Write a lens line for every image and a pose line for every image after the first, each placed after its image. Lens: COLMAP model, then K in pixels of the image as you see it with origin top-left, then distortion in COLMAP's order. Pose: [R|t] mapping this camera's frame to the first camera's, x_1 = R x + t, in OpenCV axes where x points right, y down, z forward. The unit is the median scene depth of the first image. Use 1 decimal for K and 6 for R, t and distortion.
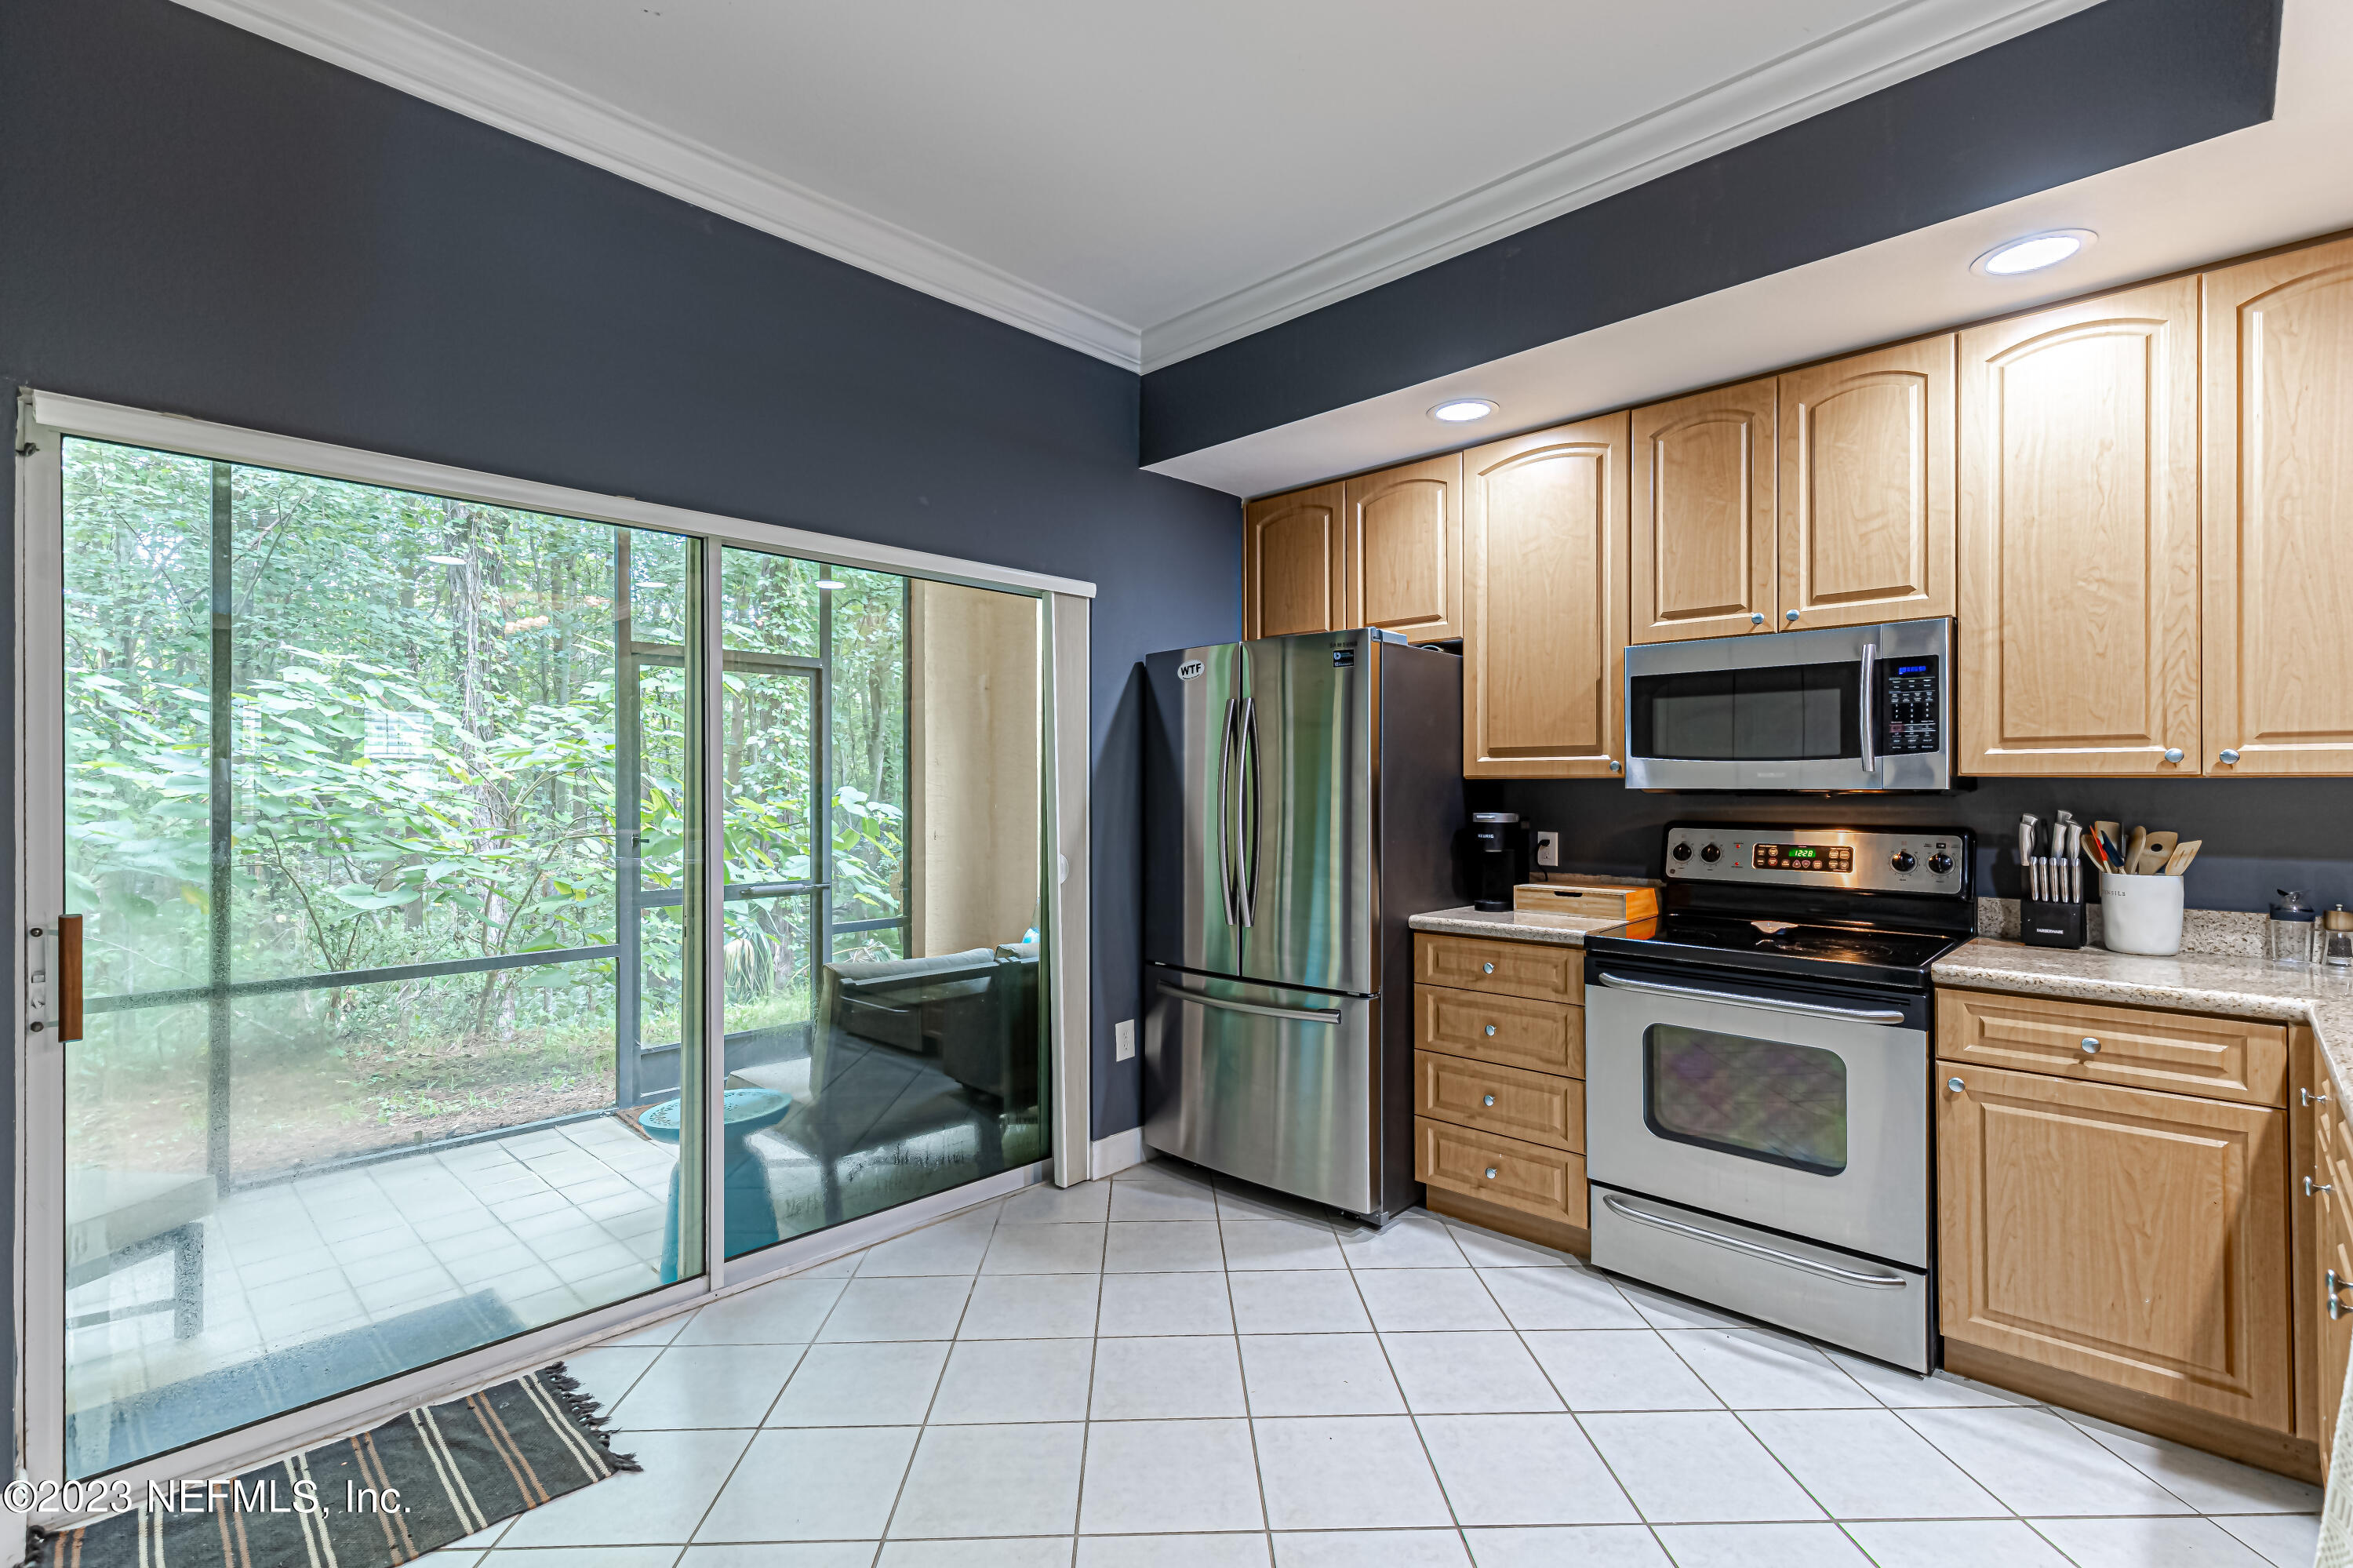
lens RADIAL K [[1053.5, 0, 1176.5], [0, 1053.5, 784.0], [0, 0, 1]] dist [-0.000182, -0.000706]
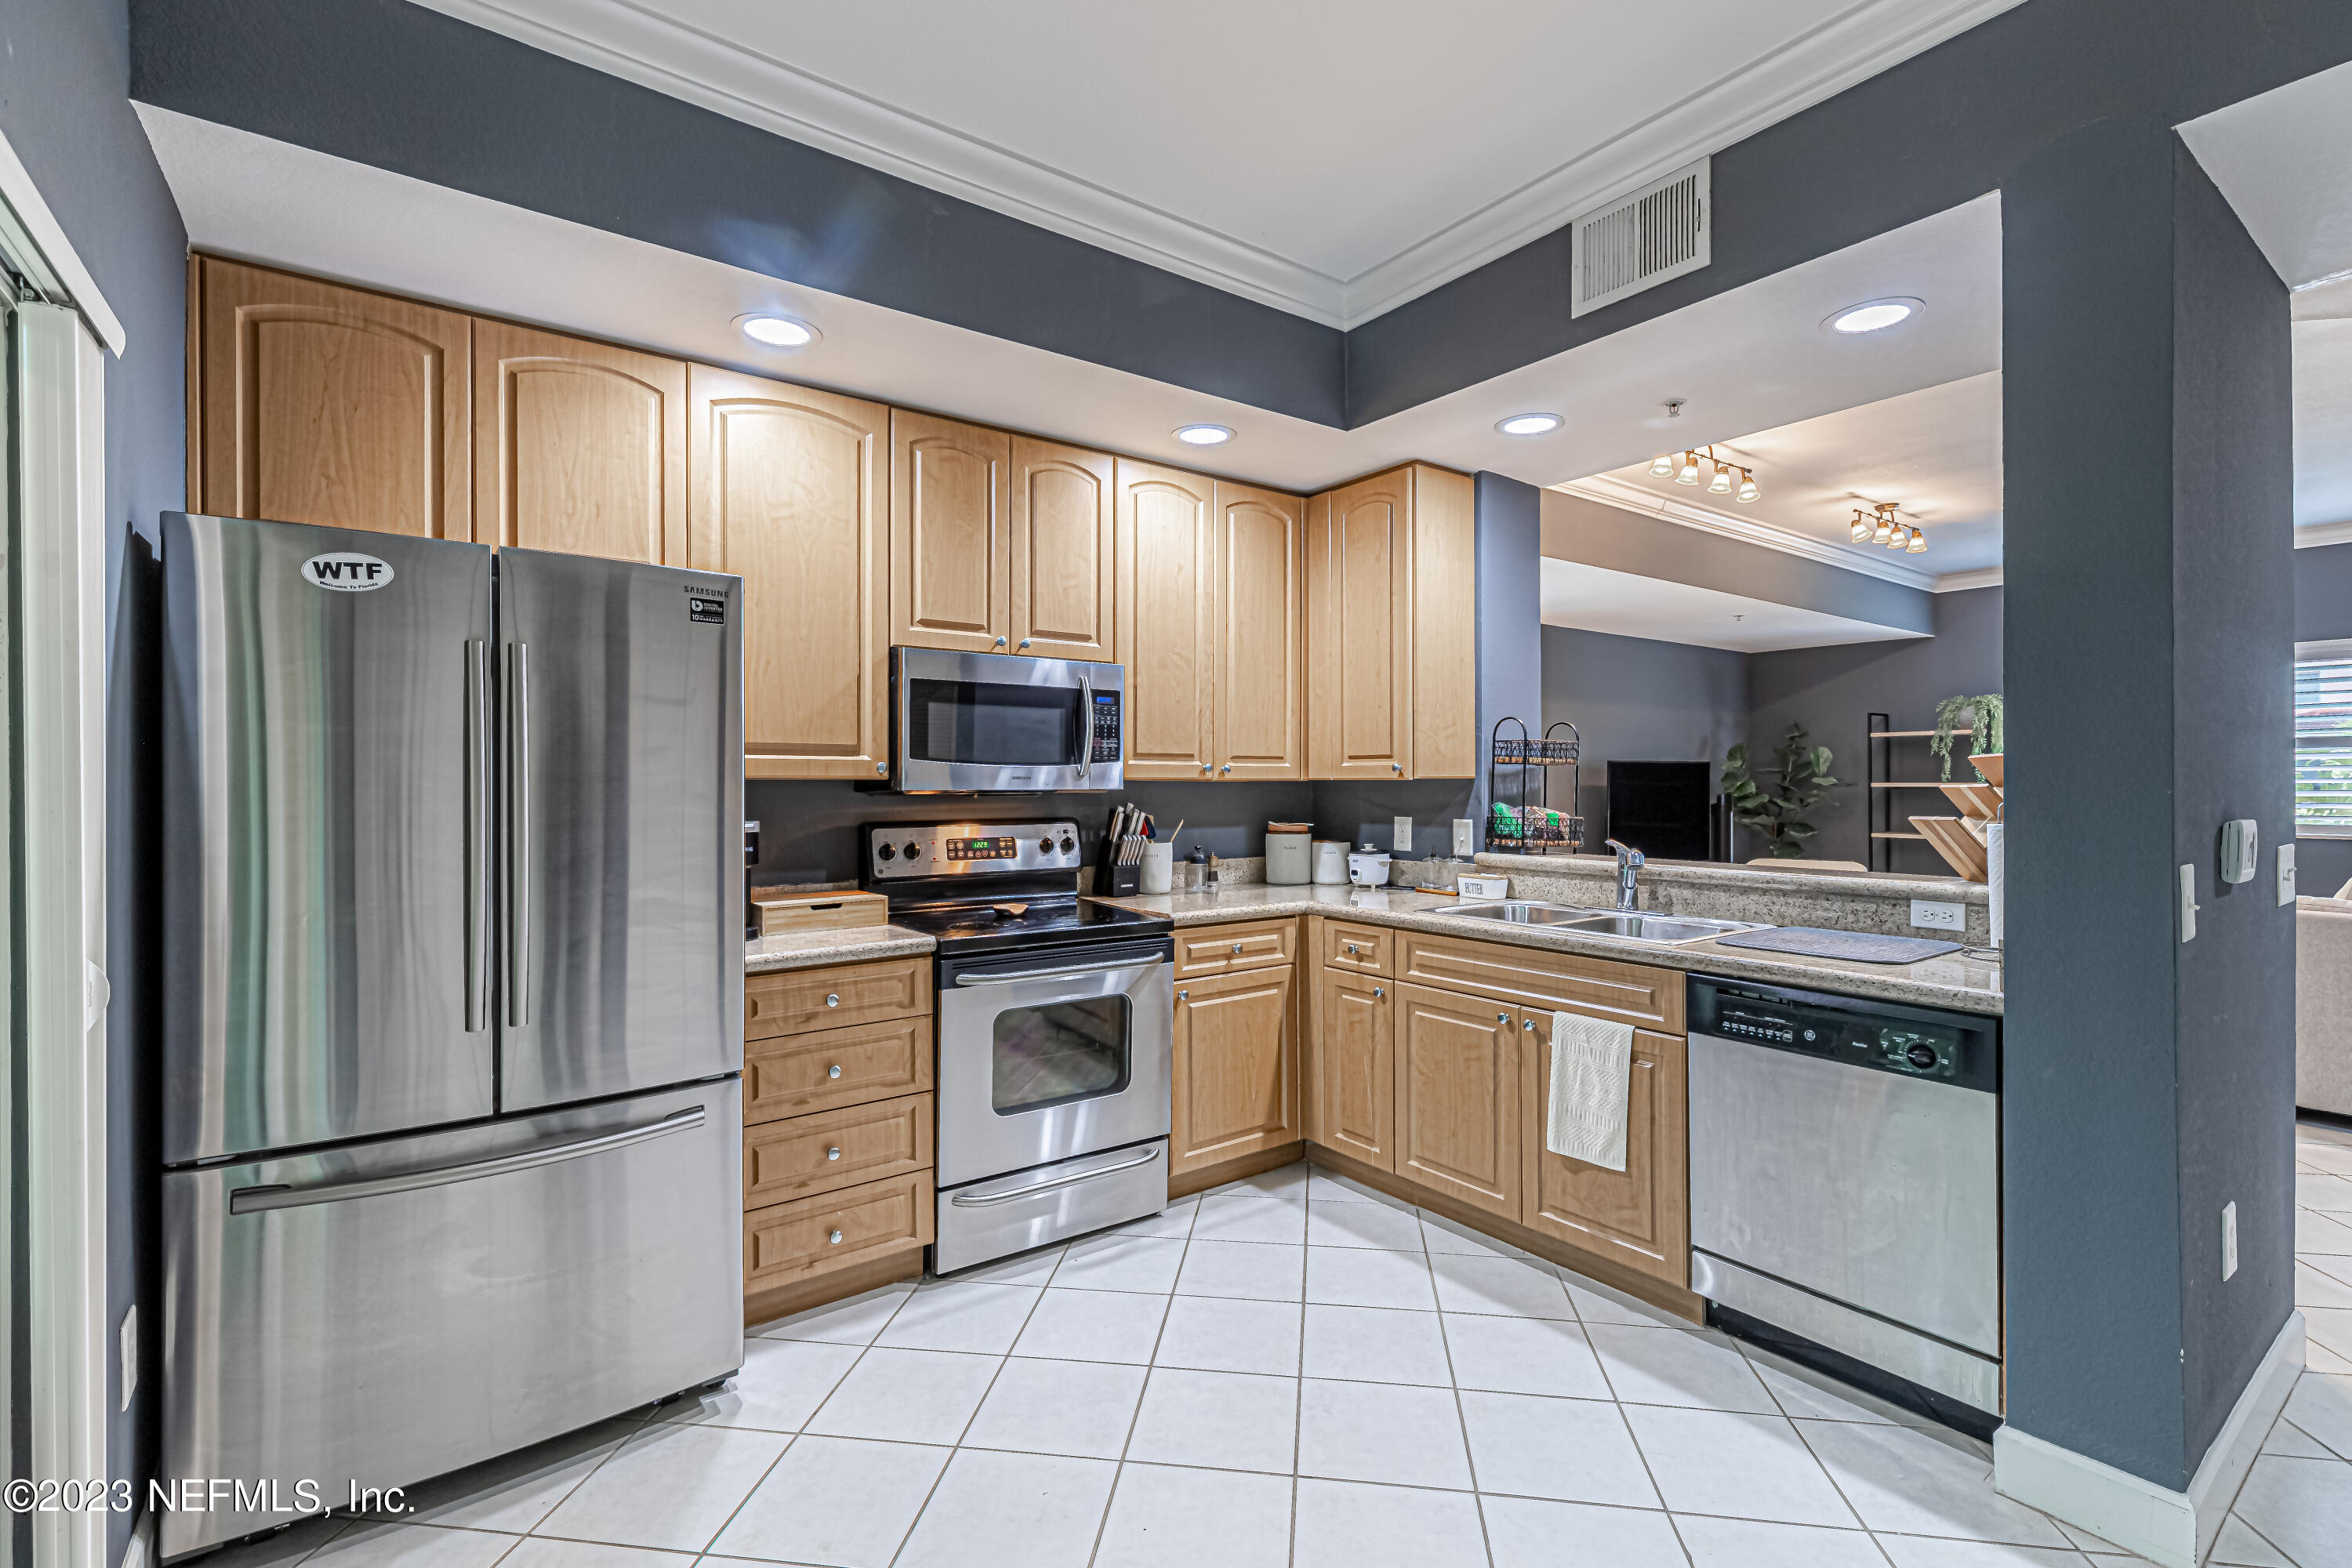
lens RADIAL K [[1053.0, 0, 1176.0], [0, 1053.0, 784.0], [0, 0, 1]] dist [-0.000182, -0.000706]
pose [[0.163084, -0.000680, 0.986612, -0.541419], [0.000601, 1.000000, 0.000590, -0.002288], [-0.986612, 0.000497, 0.163085, 0.624886]]
